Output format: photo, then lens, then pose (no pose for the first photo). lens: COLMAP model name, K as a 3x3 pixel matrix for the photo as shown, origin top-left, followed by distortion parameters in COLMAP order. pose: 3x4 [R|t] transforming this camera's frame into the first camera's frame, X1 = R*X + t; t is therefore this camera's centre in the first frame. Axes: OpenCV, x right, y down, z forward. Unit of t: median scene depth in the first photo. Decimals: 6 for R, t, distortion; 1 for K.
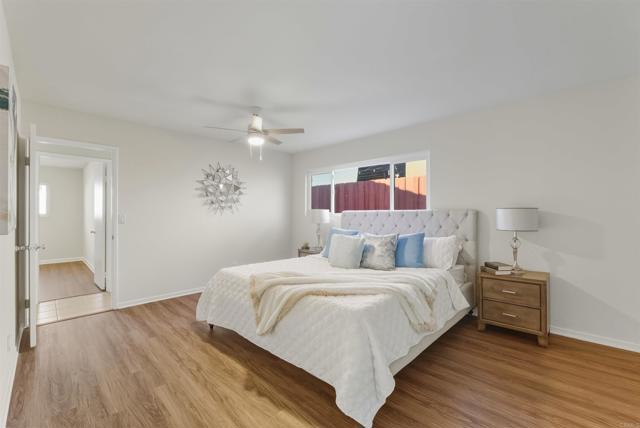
lens RADIAL K [[273.3, 0, 316.9], [0, 273.3, 212.3], [0, 0, 1]] dist [-0.001224, -0.000273]
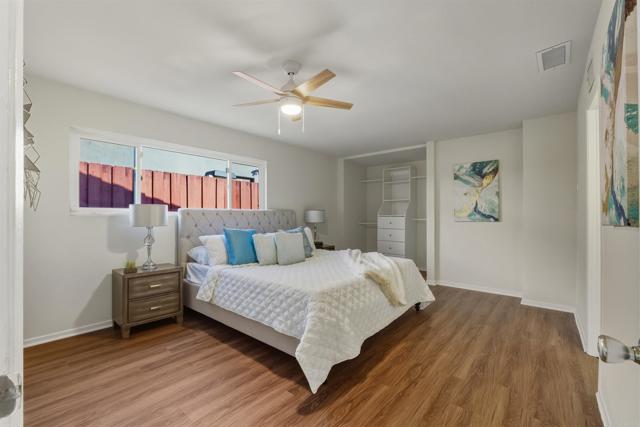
lens RADIAL K [[272.5, 0, 317.8], [0, 272.5, 214.1], [0, 0, 1]] dist [-0.014307, 0.000678]
pose [[-0.072155, 0.011344, 0.997329, -1.153983], [0.000405, 0.999936, -0.011344, 0.032922], [-0.997393, -0.000415, -0.072155, 1.190189]]
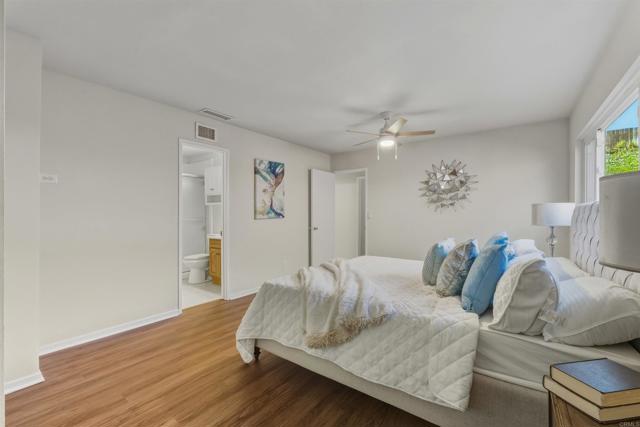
lens RADIAL K [[272.5, 0, 317.8], [0, 272.5, 214.1], [0, 0, 1]] dist [-0.014307, 0.000678]
pose [[0.150851, 0.004238, -0.988547, 0.955967], [0.004327, 0.999978, 0.004948, 0.013099], [0.988547, -0.005024, 0.150829, 0.685764]]
